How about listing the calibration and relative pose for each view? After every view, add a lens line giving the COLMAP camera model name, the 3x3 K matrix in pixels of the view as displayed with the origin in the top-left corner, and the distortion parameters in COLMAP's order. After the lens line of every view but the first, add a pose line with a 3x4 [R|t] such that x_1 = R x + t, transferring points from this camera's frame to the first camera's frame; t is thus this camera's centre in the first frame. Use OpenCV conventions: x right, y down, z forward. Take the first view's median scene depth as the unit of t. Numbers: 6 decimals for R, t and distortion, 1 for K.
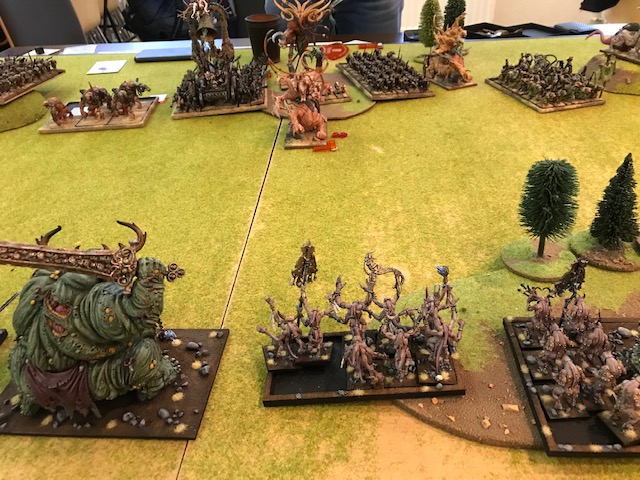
lens RADIAL K [[529.8, 0, 320.0], [0, 529.8, 240.0], [0, 0, 1]] dist [0.000186, 0.016886]
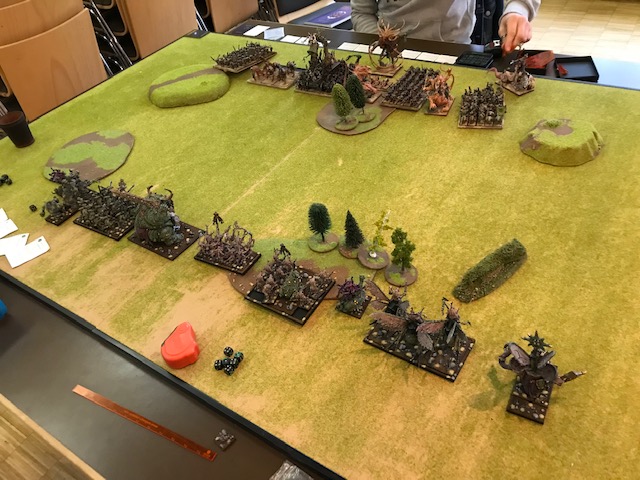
lens RADIAL K [[506.4, 0, 320.0], [0, 506.4, 240.0], [0, 0, 1]] dist [0.041290, 0.000552]
pose [[0.841781, 0.294527, -0.452392, 1.694946], [-0.207522, 0.950204, 0.232480, -0.585530], [0.498336, -0.101815, 0.860985, -1.085726]]
